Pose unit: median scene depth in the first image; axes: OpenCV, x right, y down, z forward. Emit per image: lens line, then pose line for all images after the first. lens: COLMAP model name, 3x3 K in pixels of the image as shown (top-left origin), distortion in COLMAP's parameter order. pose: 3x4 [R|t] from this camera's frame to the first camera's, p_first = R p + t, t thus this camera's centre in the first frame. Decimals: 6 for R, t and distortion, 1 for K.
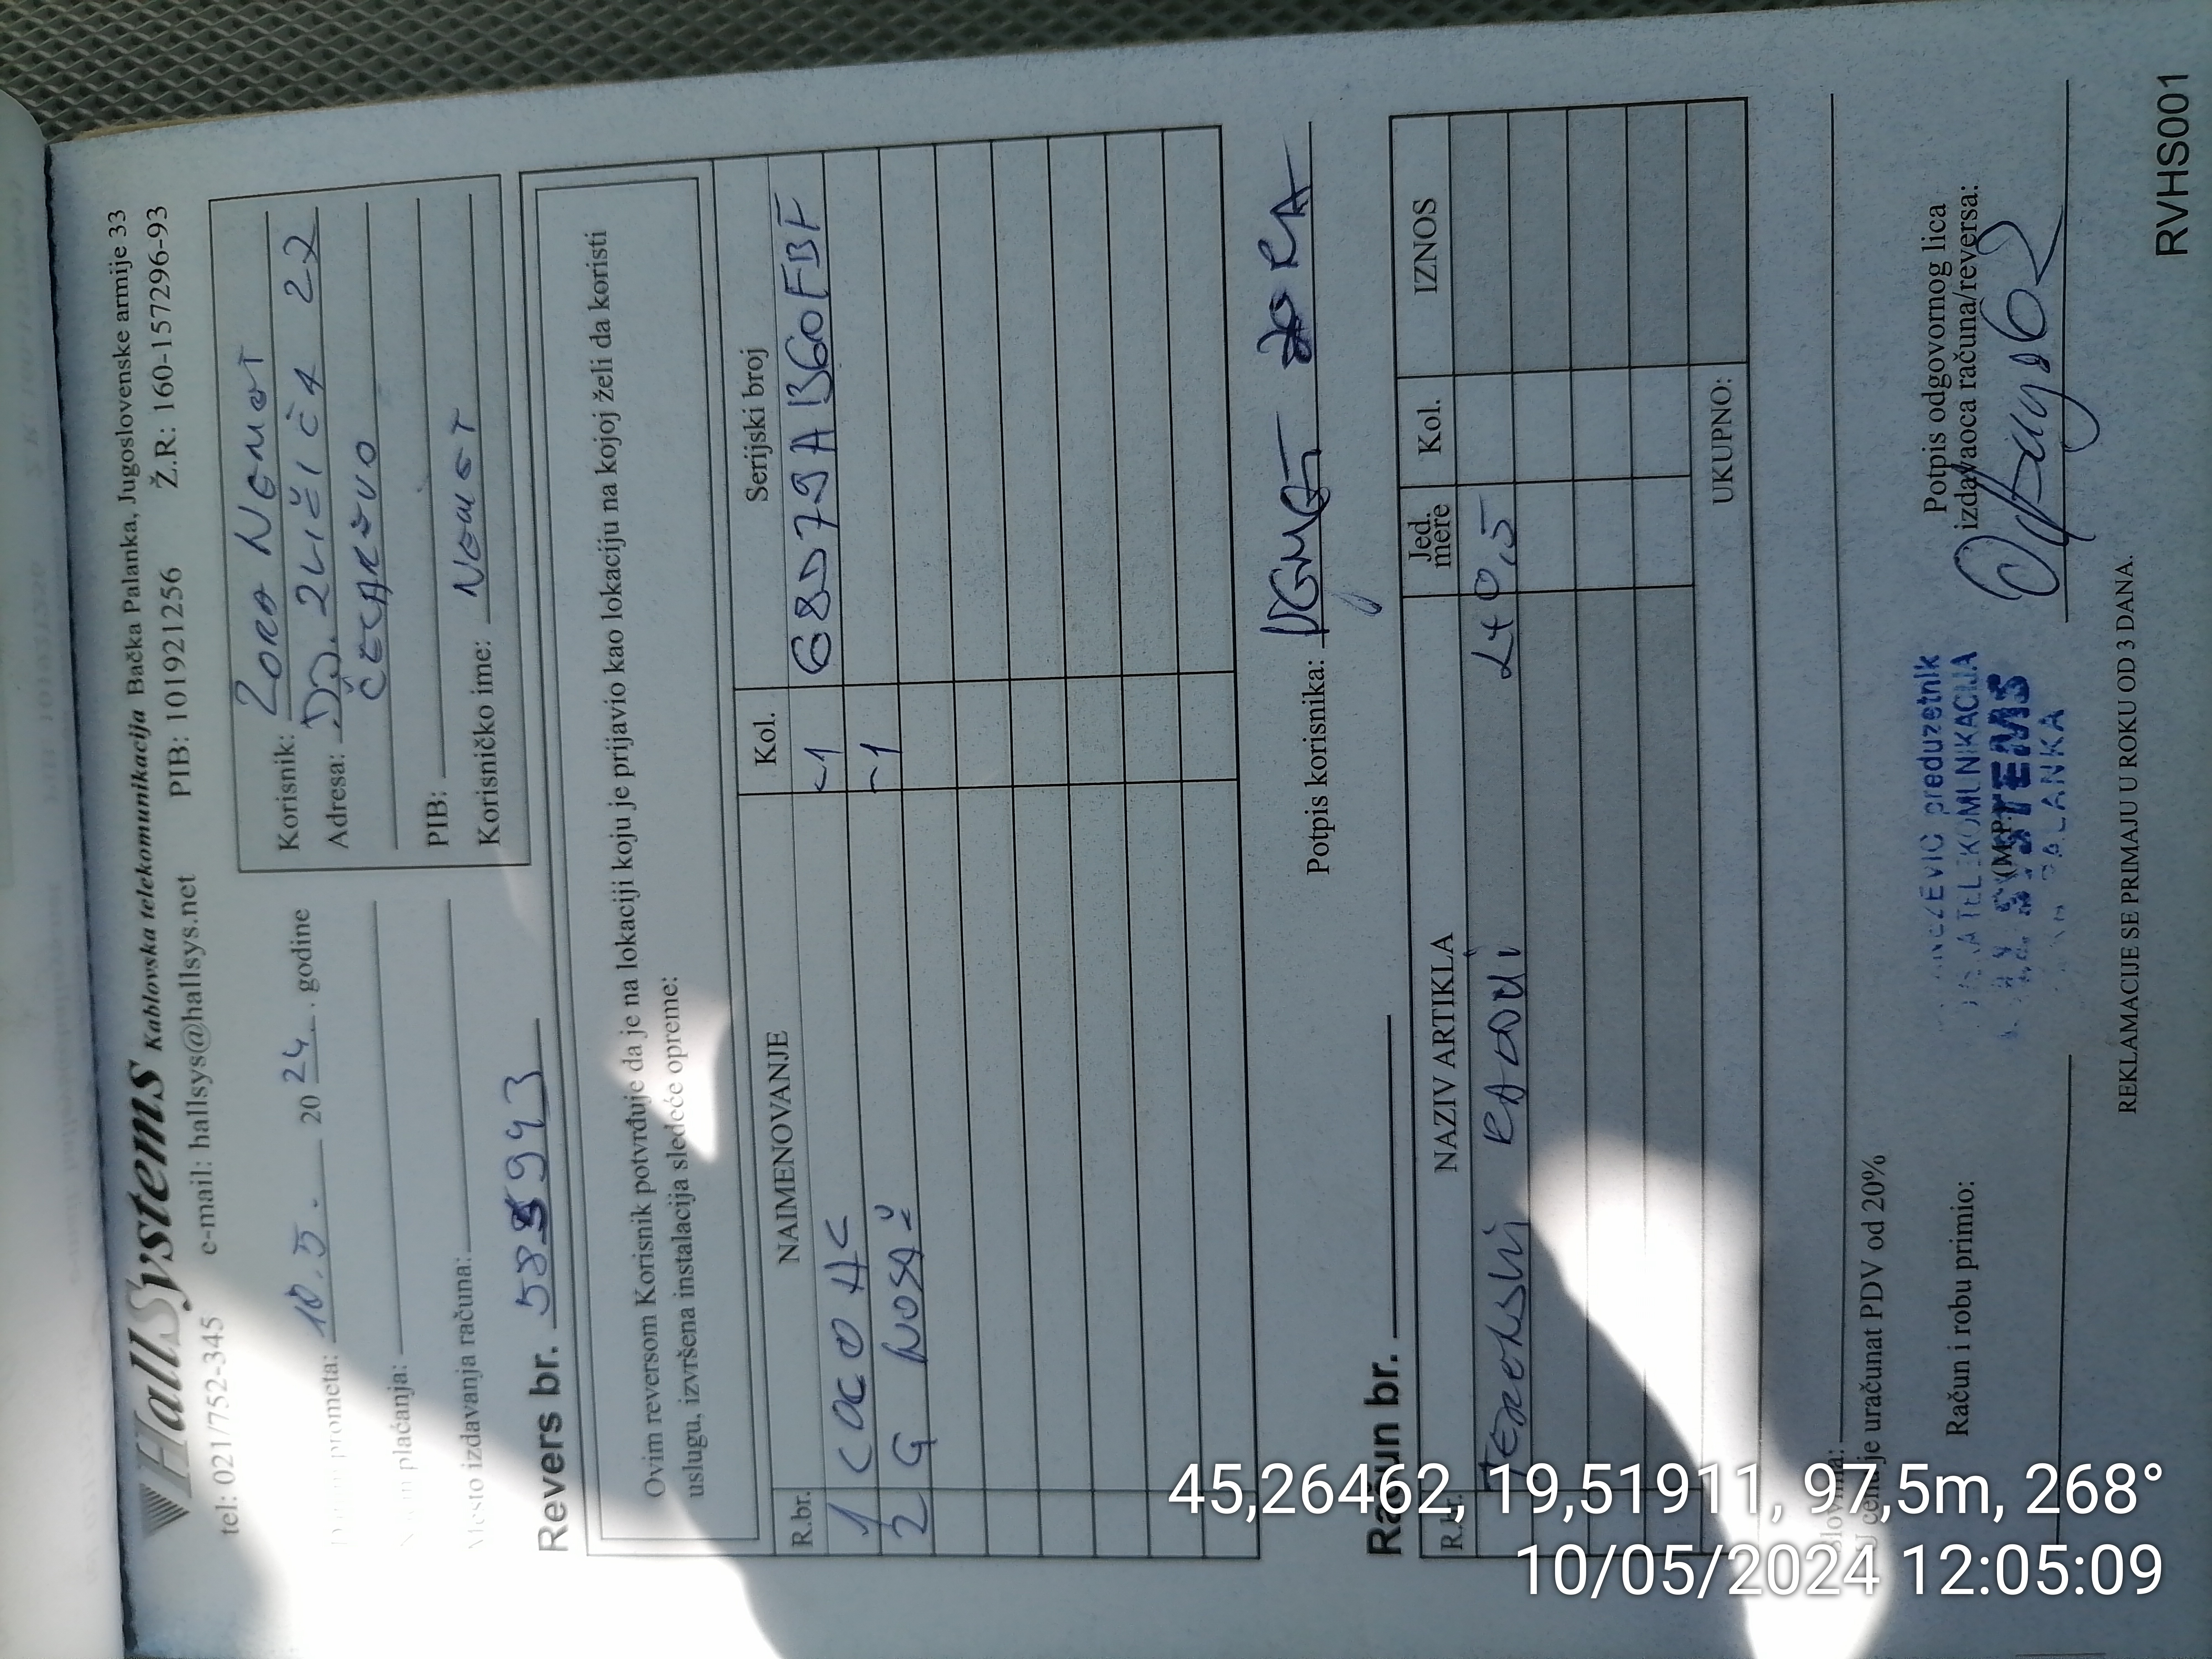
lens RADIAL K [[1886.1, 0, 1106.0], [0, 1886.1, 829.5], [0, 0, 1]] dist [0.004028, -0.229915]
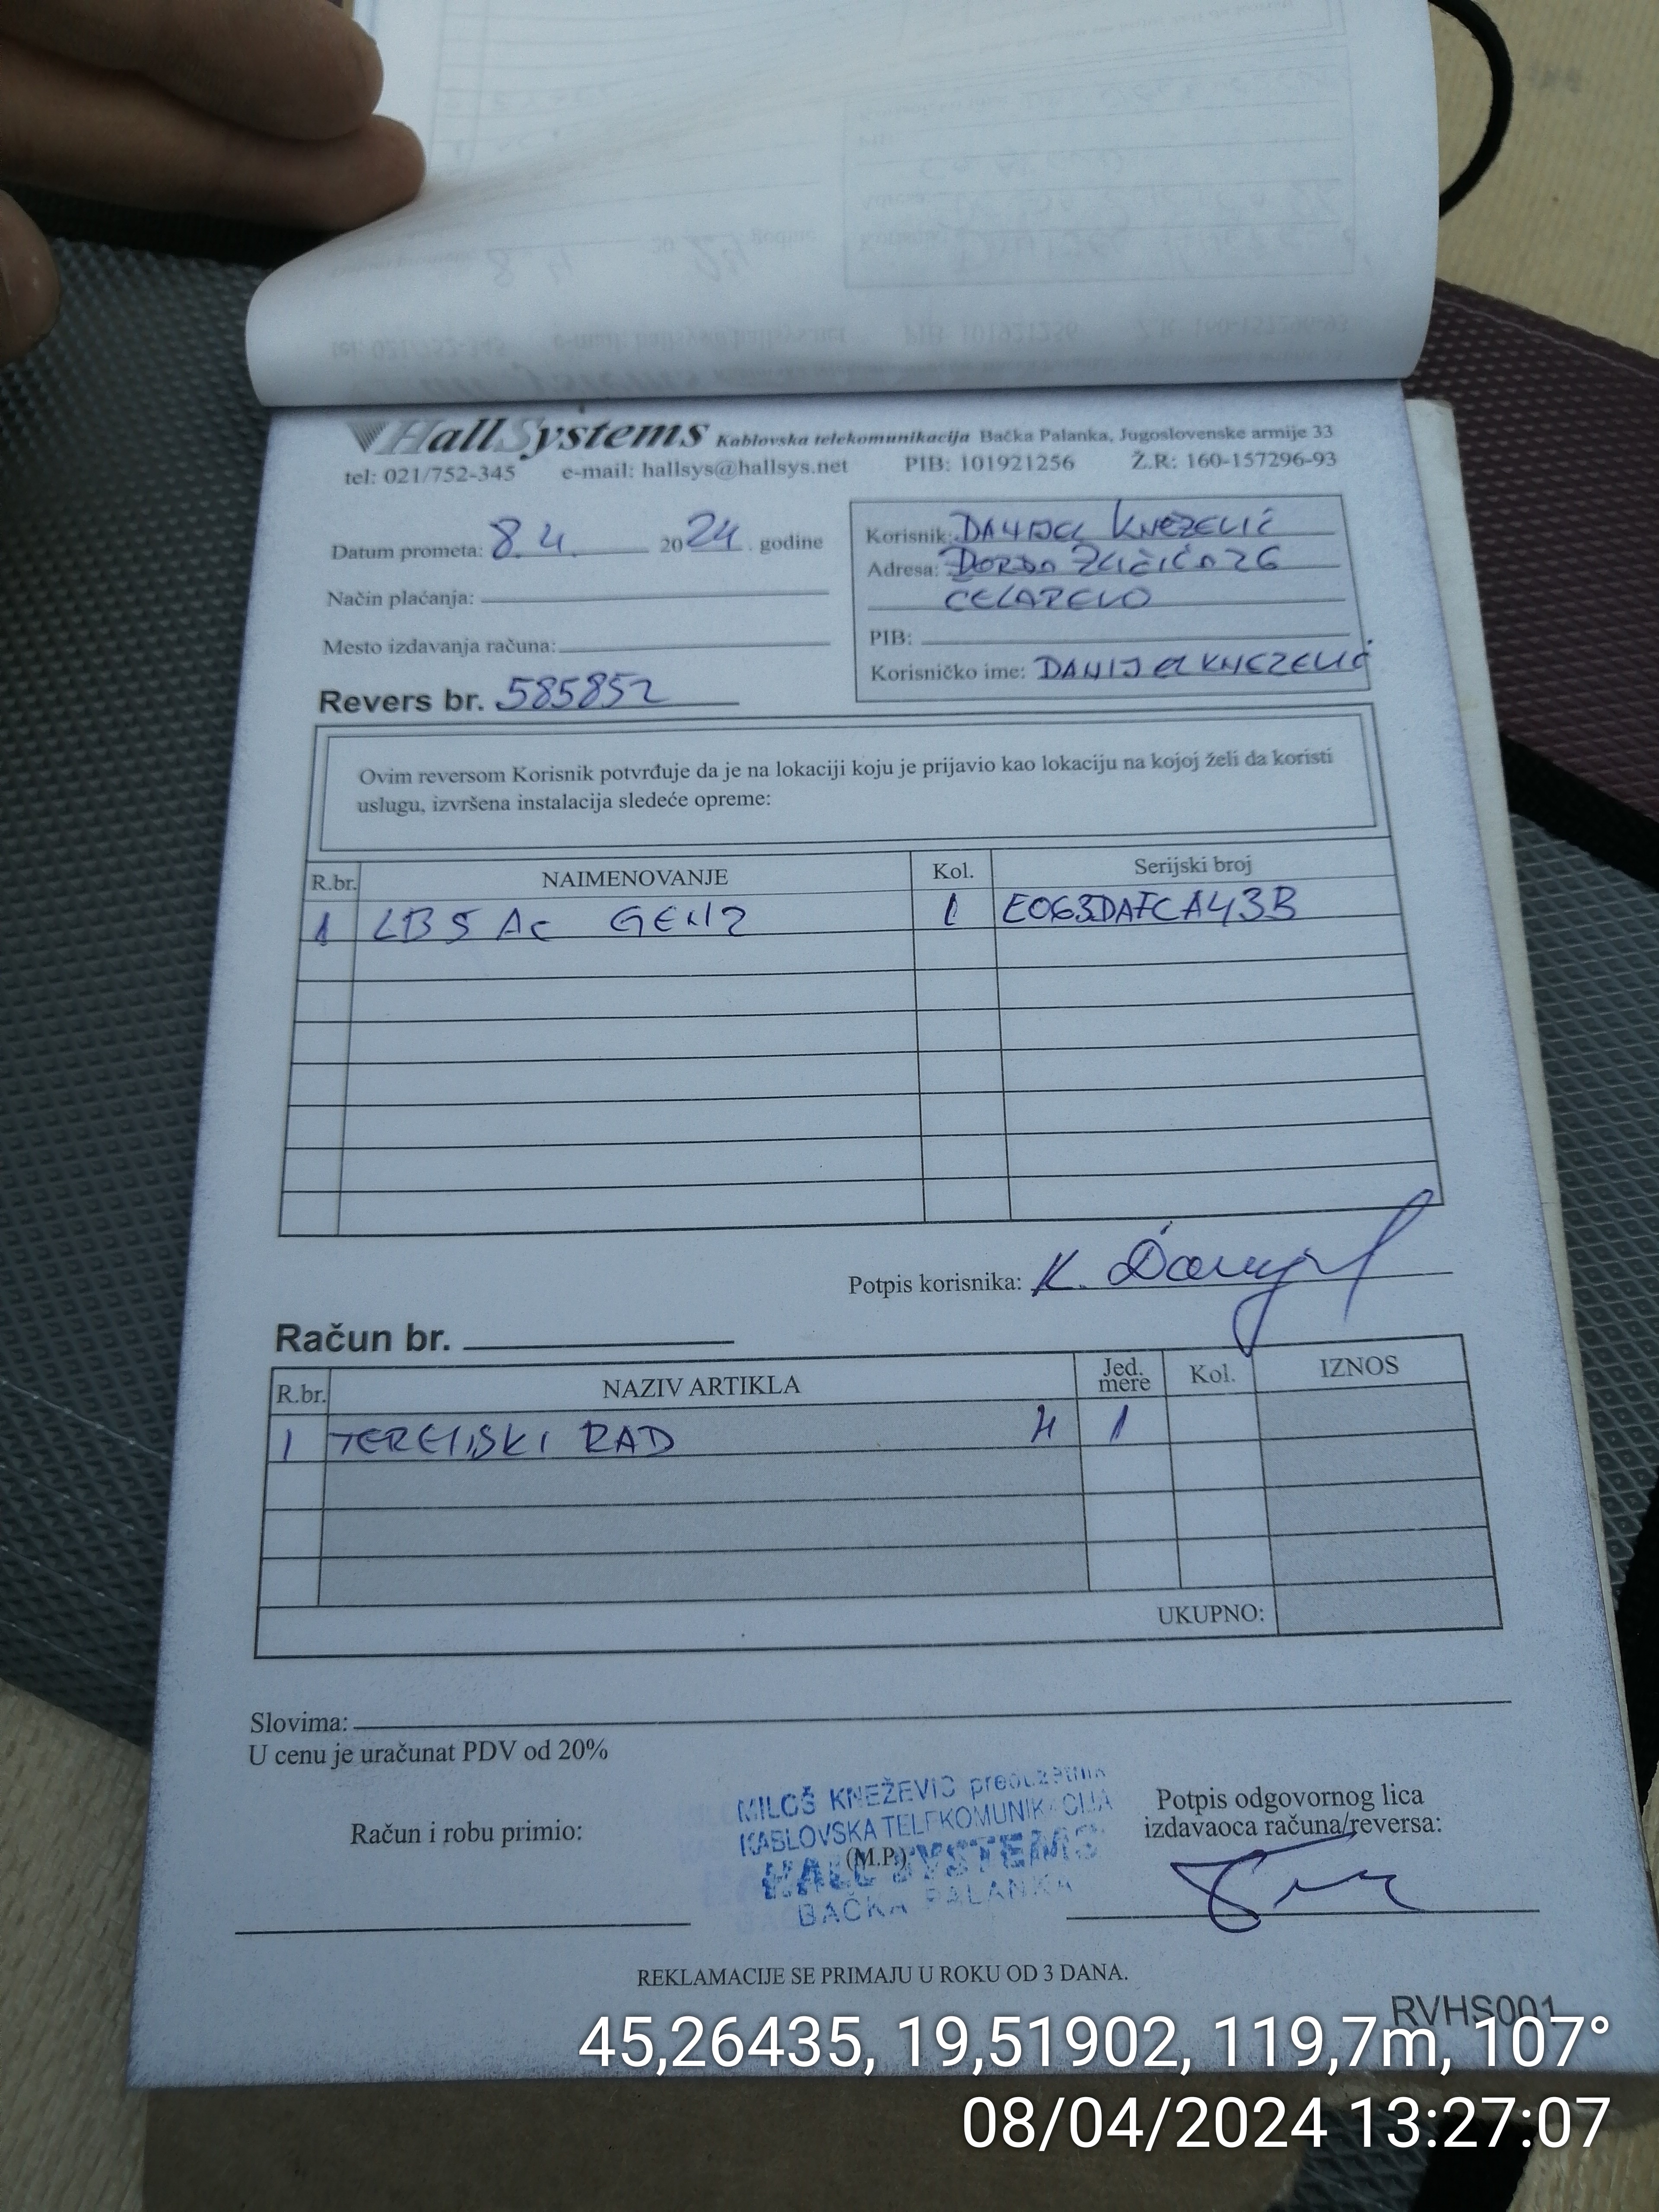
lens RADIAL K [[1750.4, 0, 829.5], [0, 1750.4, 1106.0], [0, 0, 1]] dist [-0.000394, -0.412722]
pose [[0.009670, 0.999703, 0.022377, -0.046847], [-0.999565, 0.009040, 0.028089, 0.005257], [0.027878, -0.022639, 0.999355, -0.216180]]
